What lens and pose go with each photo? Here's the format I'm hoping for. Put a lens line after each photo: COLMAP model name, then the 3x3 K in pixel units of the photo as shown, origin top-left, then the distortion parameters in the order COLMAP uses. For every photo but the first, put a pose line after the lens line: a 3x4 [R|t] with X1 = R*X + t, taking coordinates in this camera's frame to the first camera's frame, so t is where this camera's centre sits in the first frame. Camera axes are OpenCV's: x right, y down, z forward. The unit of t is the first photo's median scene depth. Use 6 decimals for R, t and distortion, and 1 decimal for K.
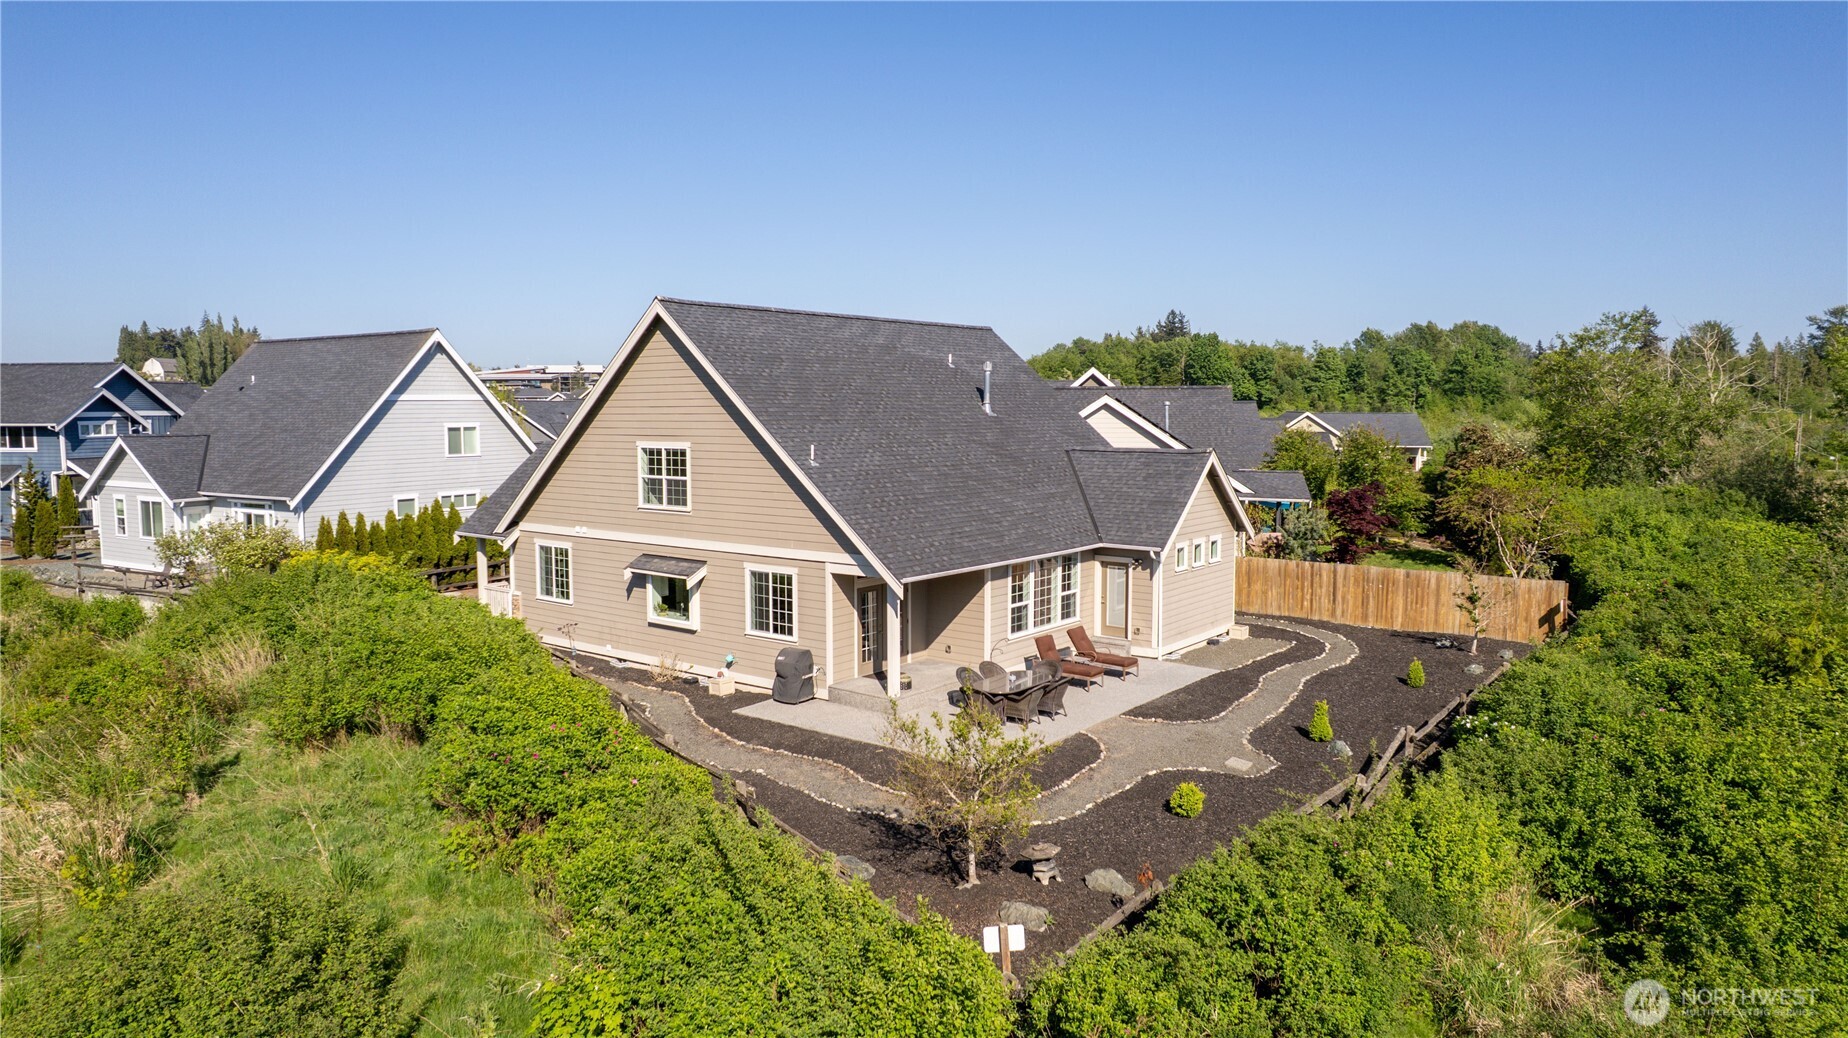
lens RADIAL K [[1179.8, 0, 921.4], [0, 1179.8, 514.0], [0, 0, 1]] dist [-0.003011, 0.005133]
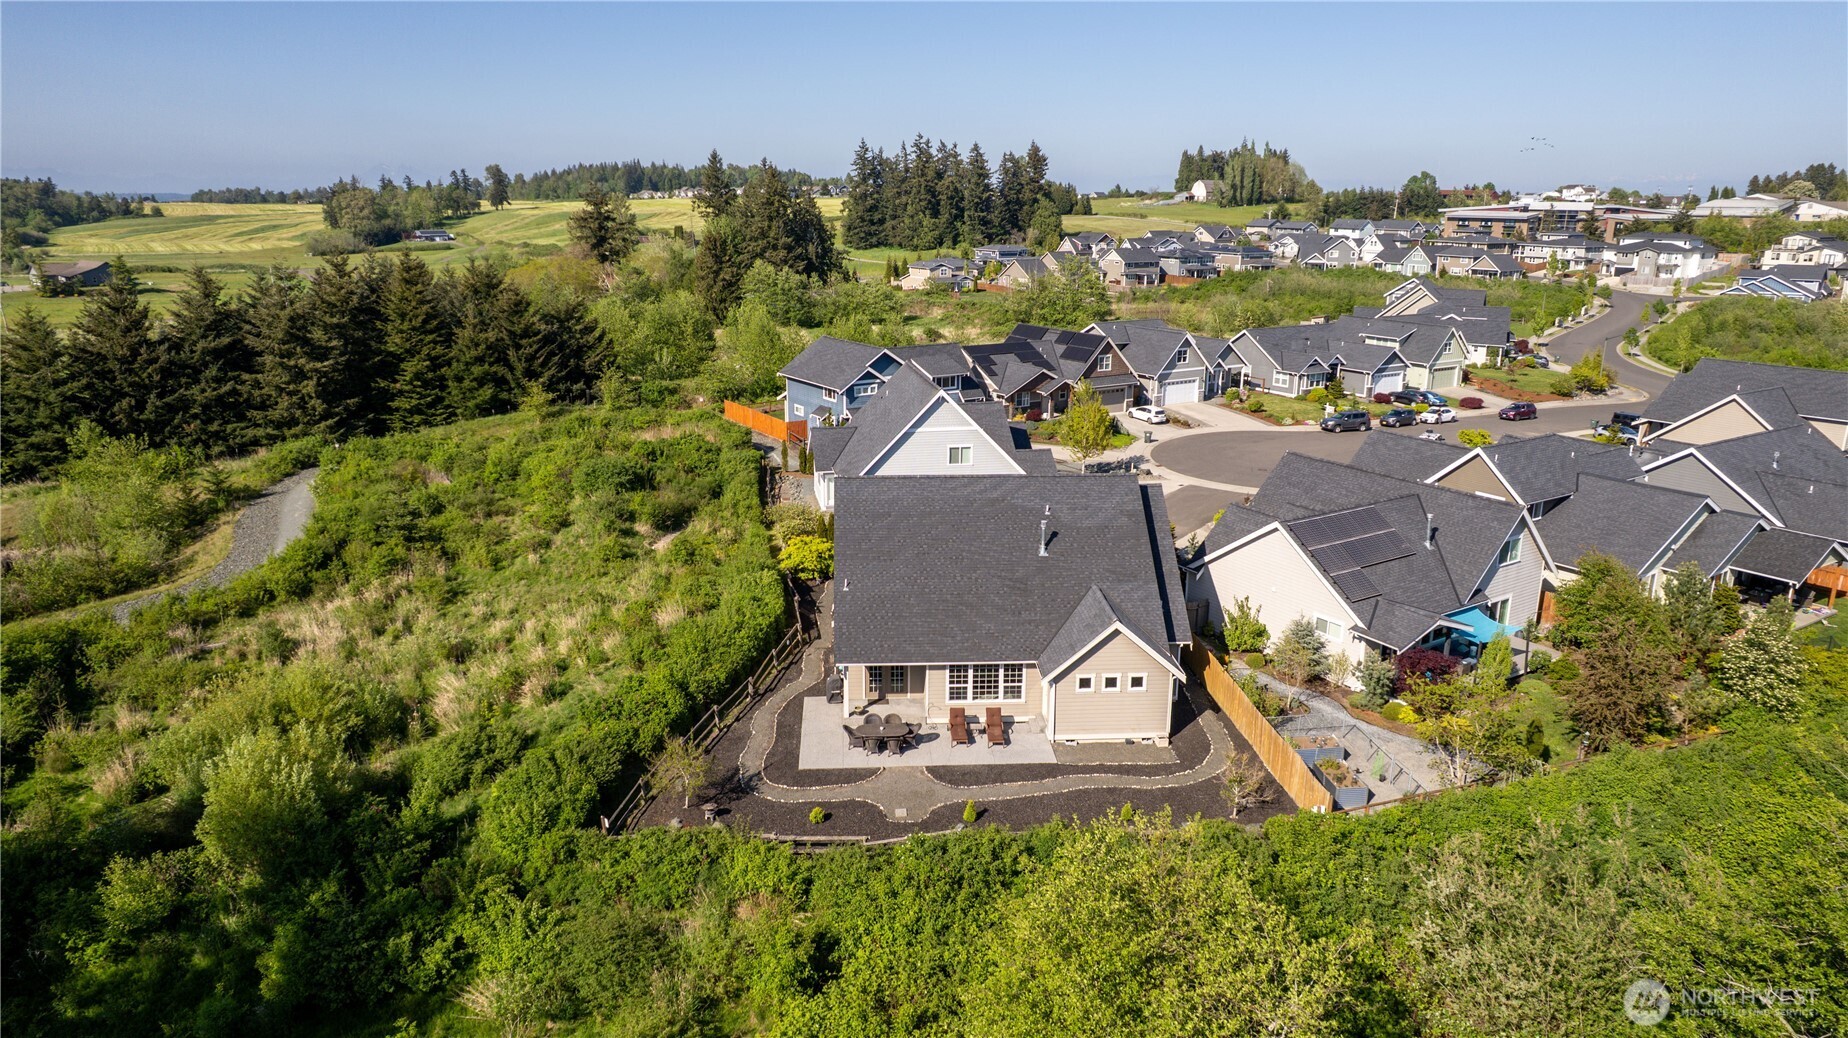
lens RADIAL K [[1179.8, 0, 924.0], [0, 1179.8, 523.9], [0, 0, 1]] dist [-0.003011, 0.005133]
pose [[0.680775, 0.200659, -0.704472, 0.560654], [-0.077715, 0.976105, 0.202929, -0.230403], [0.728358, -0.083401, 0.680102, -0.083487]]
